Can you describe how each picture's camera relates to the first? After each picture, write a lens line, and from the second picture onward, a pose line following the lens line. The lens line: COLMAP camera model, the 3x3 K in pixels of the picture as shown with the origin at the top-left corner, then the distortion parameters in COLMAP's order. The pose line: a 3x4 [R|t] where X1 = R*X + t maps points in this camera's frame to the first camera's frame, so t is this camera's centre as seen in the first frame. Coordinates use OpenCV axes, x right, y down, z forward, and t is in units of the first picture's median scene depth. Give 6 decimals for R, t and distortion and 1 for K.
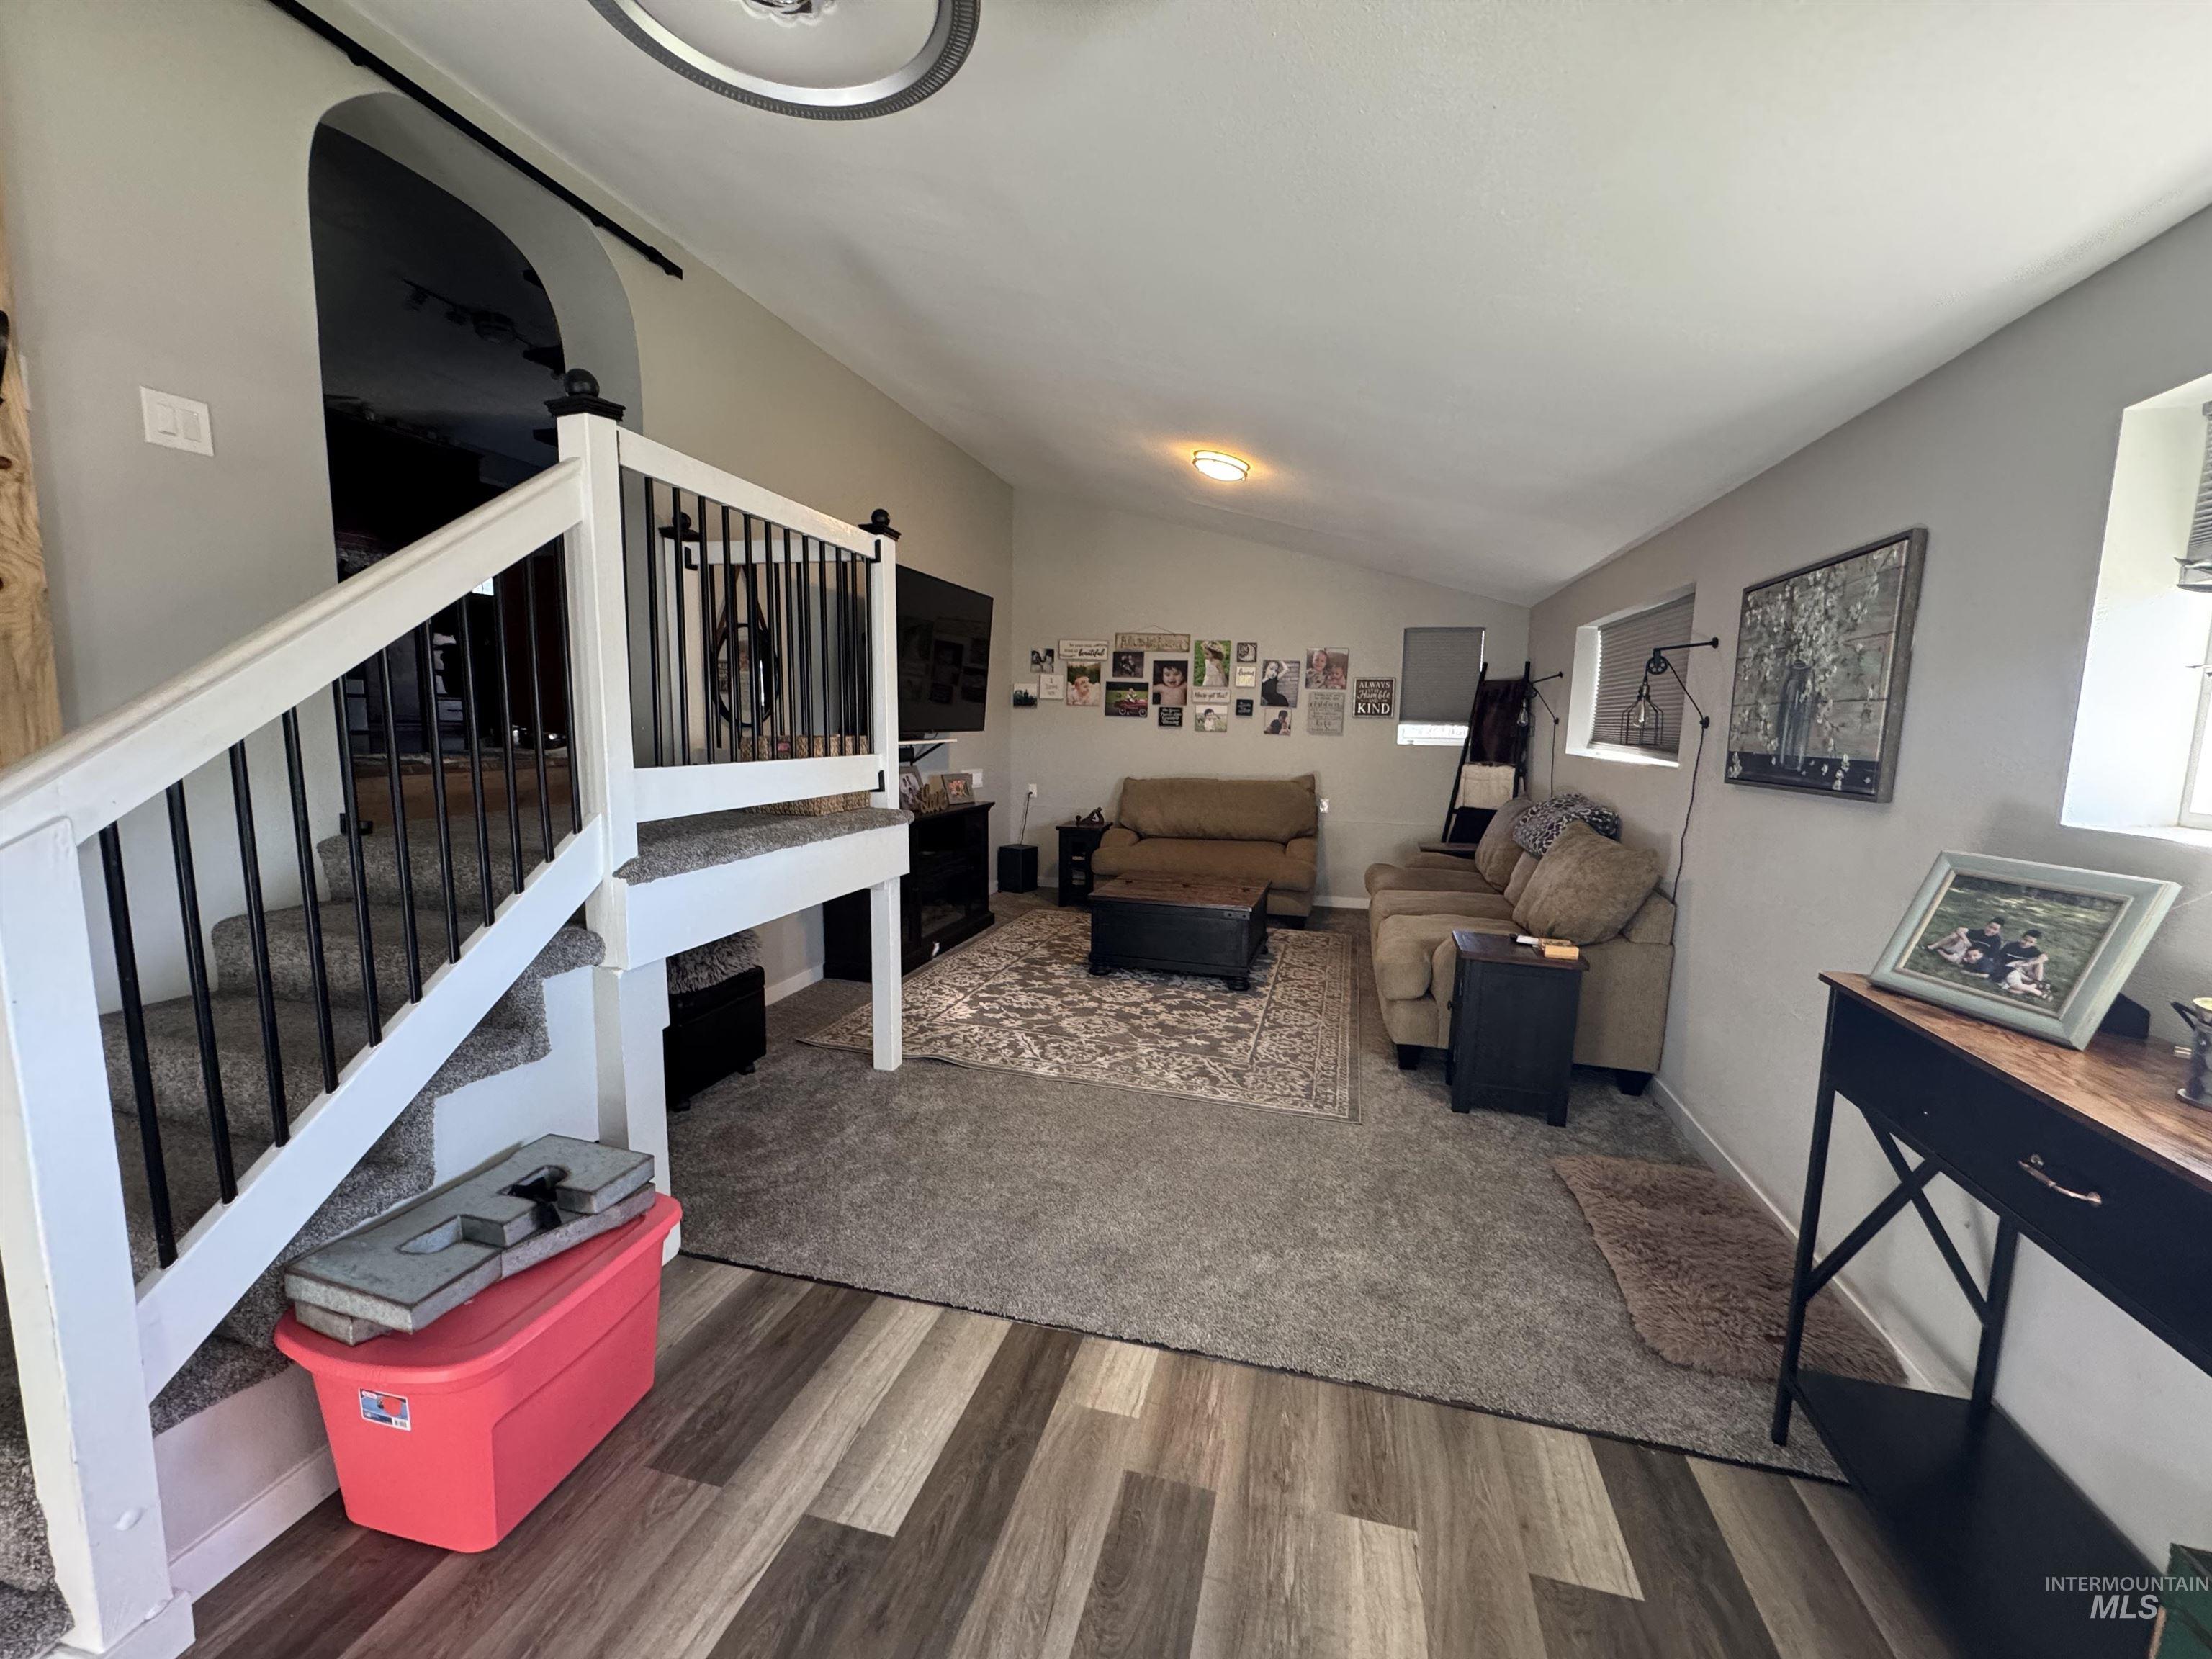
lens RADIAL K [[929.6, 0, 1120.4], [0, 929.6, 838.9], [0, 0, 1]] dist [0.006682, -0.001131]
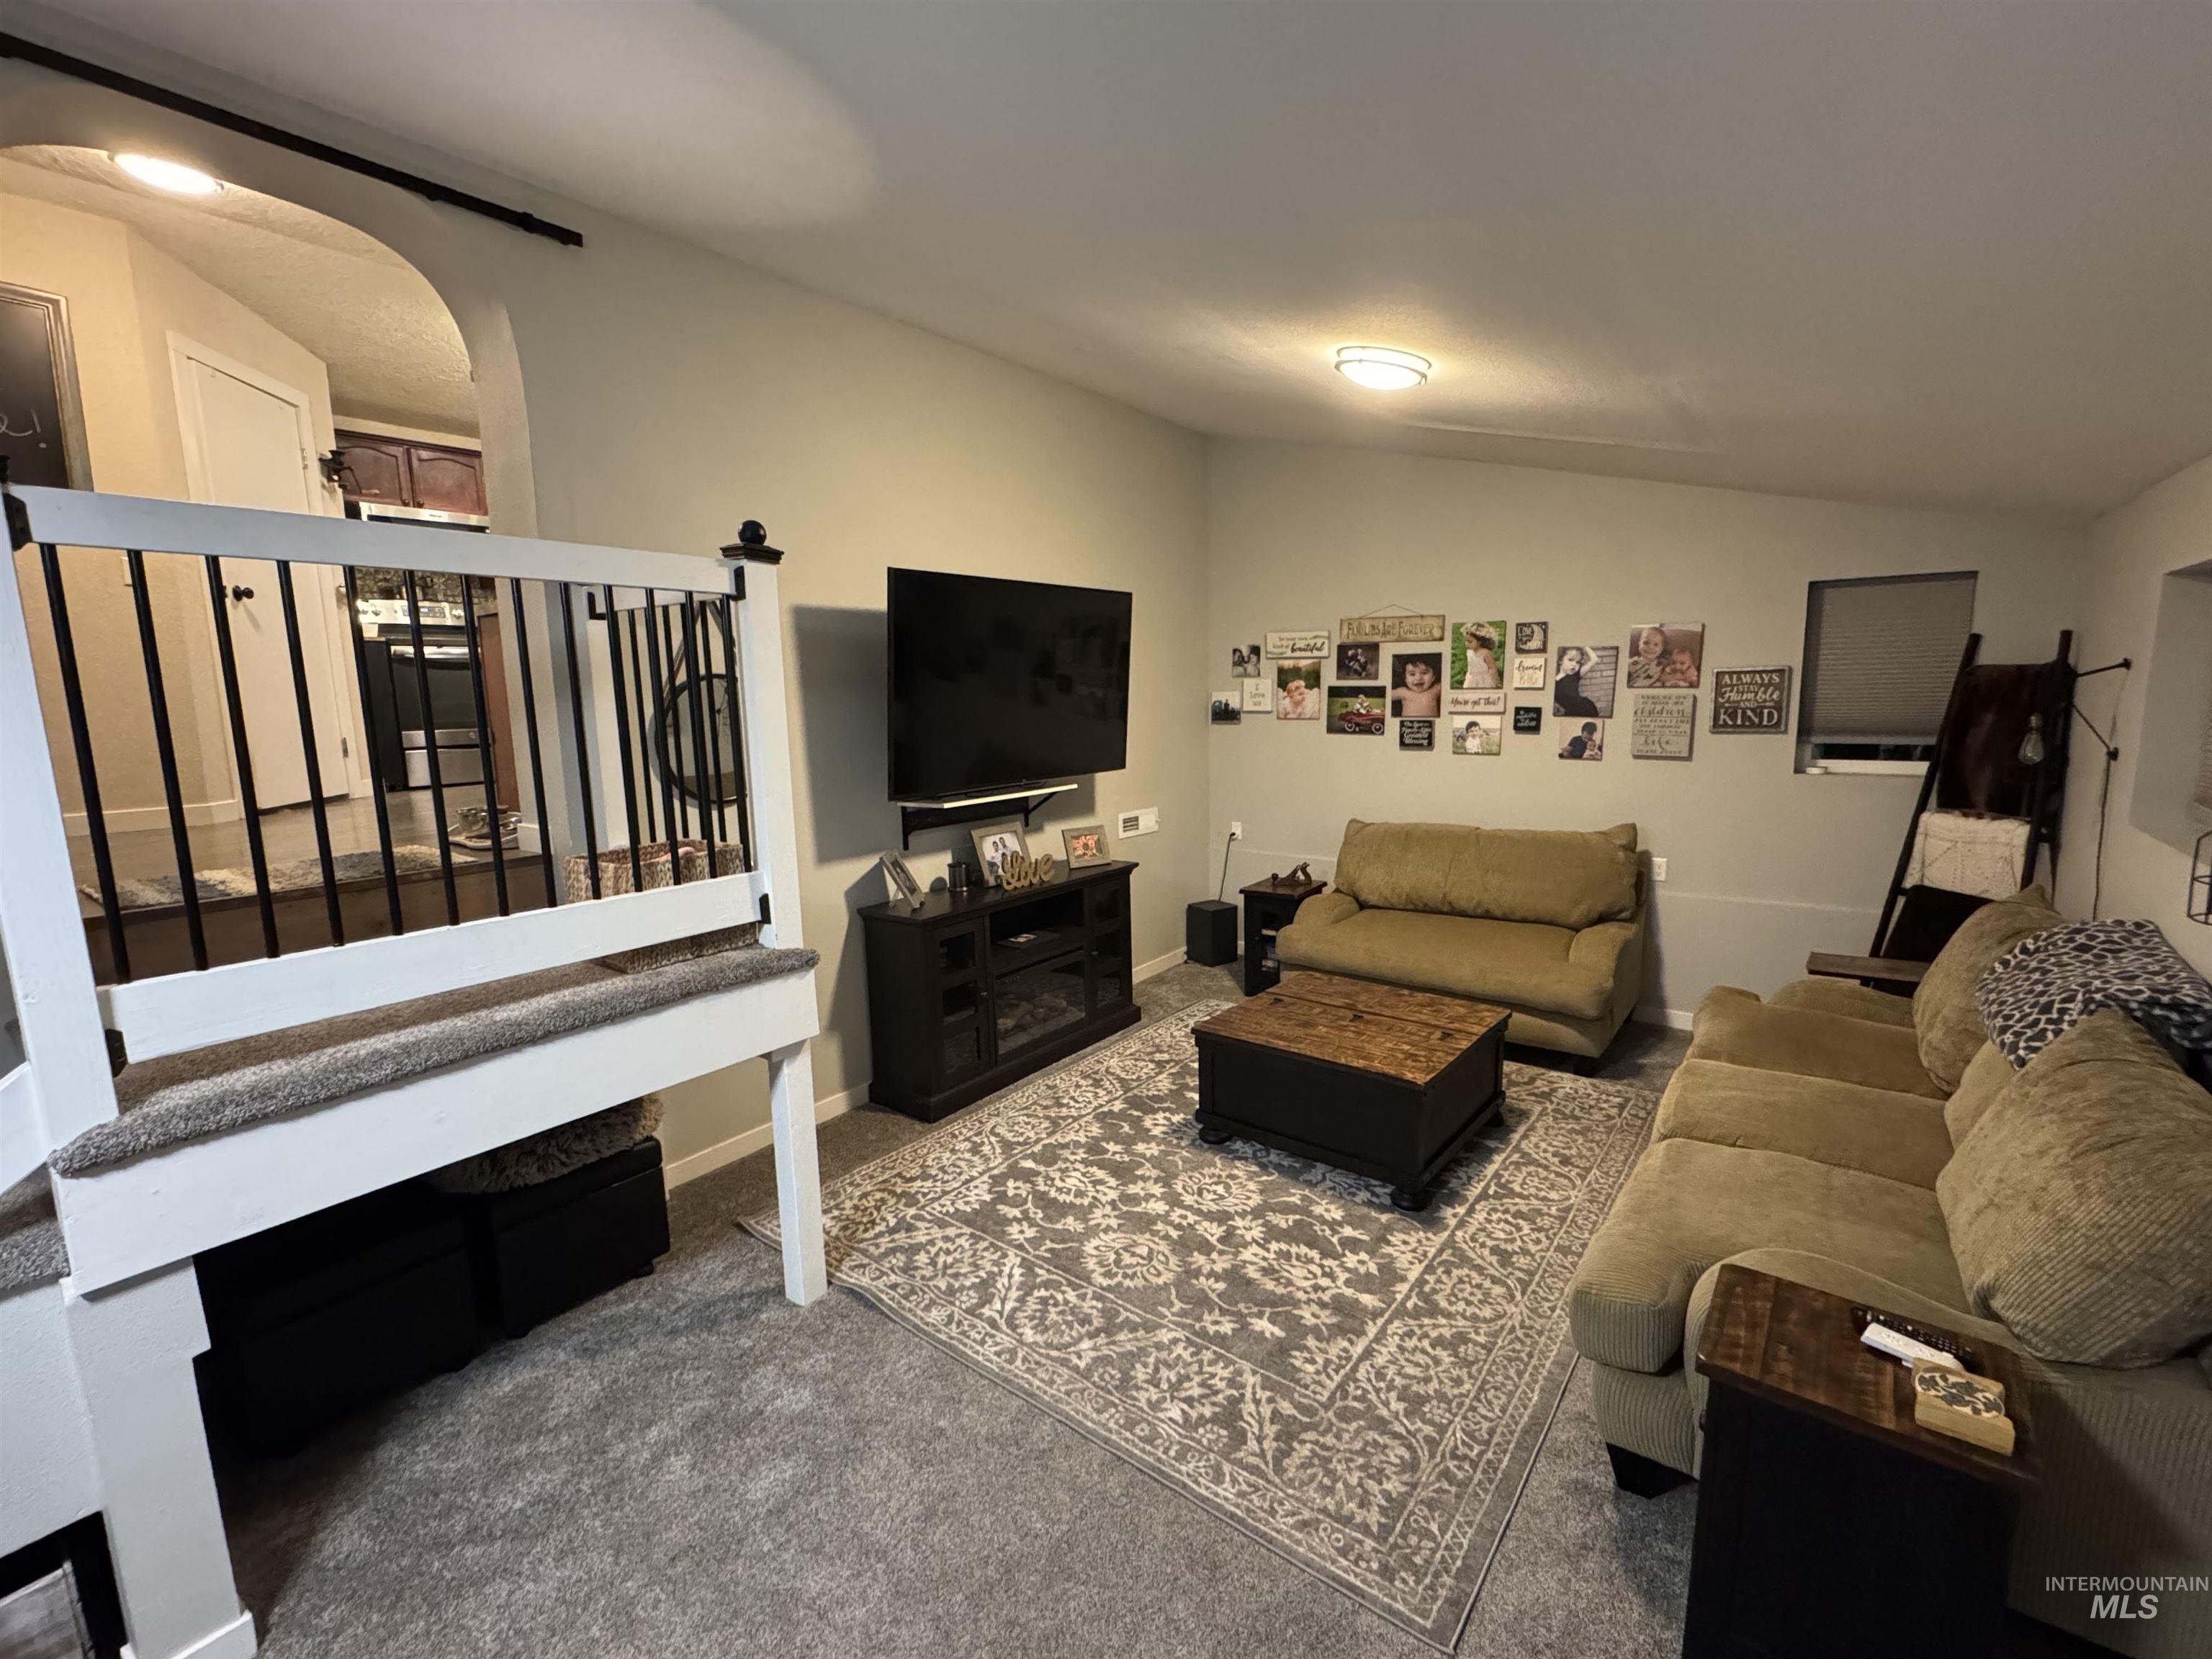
lens RADIAL K [[1009.5, 0, 1084.9], [0, 1009.5, 841.4], [0, 0, 1]] dist [-0.002857, 0.003477]
pose [[0.915939, 0.020849, -0.400776, 0.202102], [-0.011057, 0.999582, 0.026730, -0.103352], [0.401166, -0.020052, 0.915786, 0.303050]]
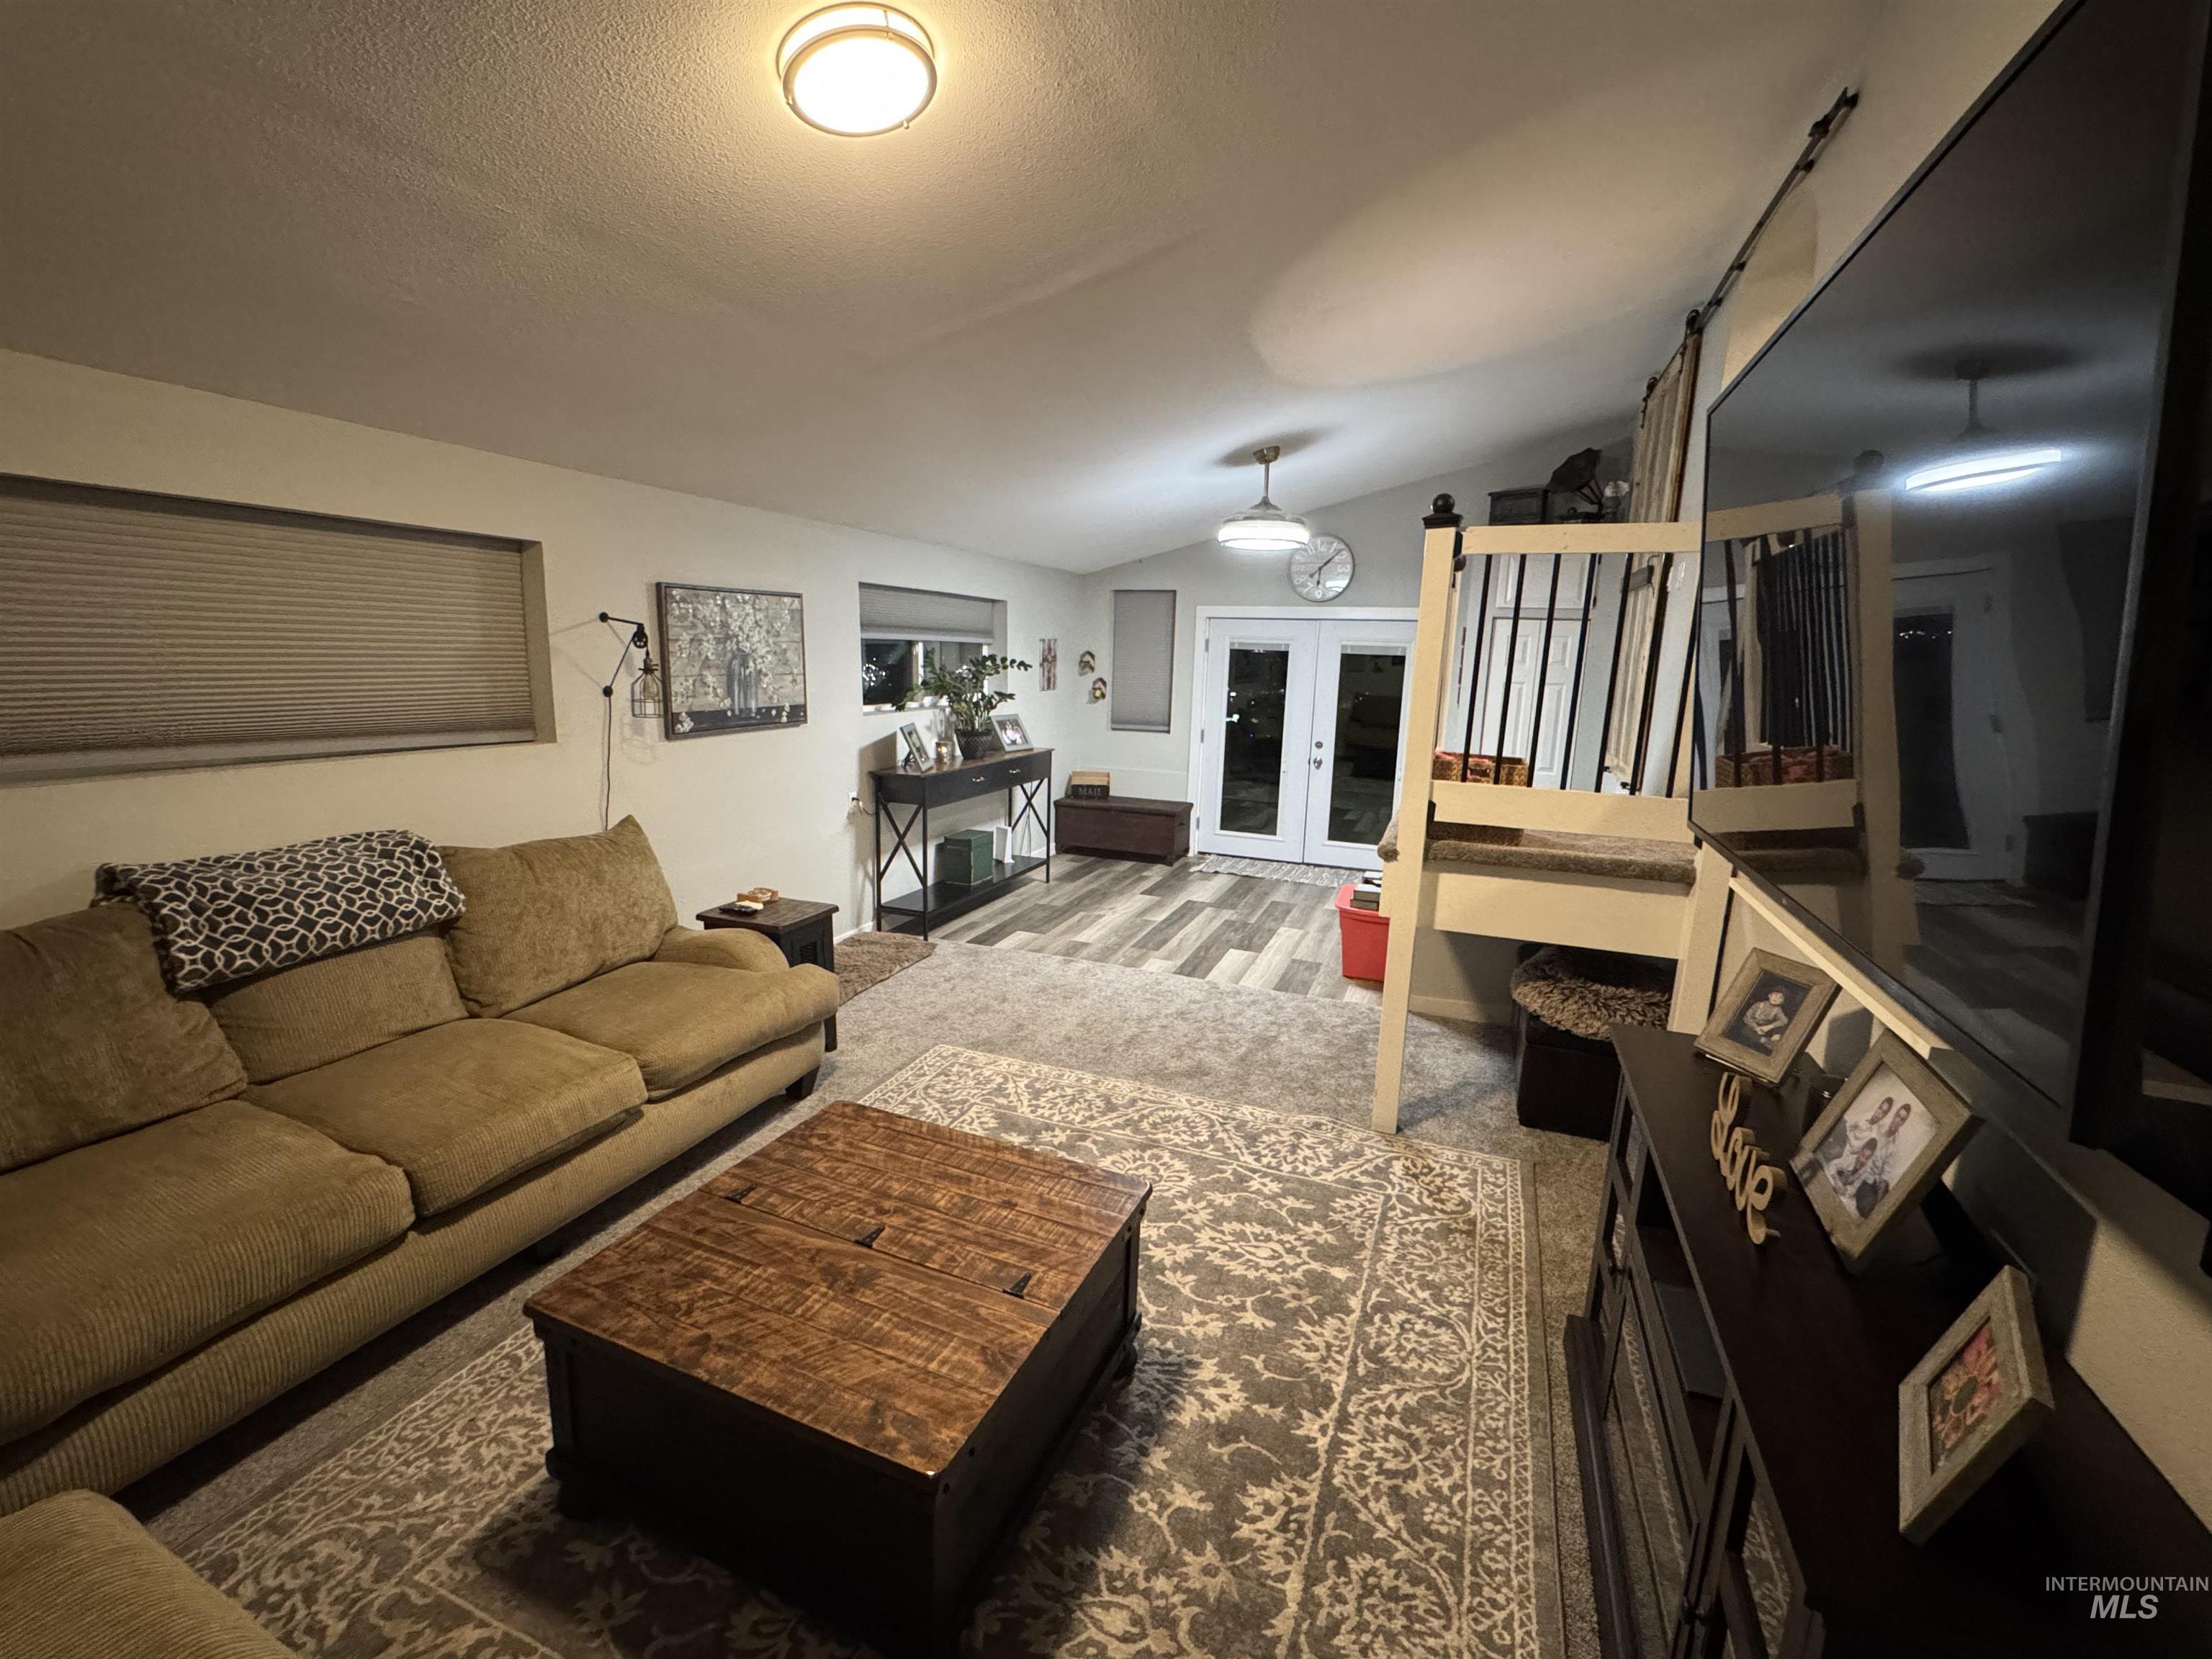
lens RADIAL K [[1009.5, 0, 1087.3], [0, 1009.5, 845.2], [0, 0, 1]] dist [-0.002857, 0.003477]
pose [[-0.989077, -0.074648, 0.127097, -0.057174], [-0.031323, 0.949026, 0.313636, -0.242602], [-0.144030, 0.306229, -0.940999, 1.484390]]
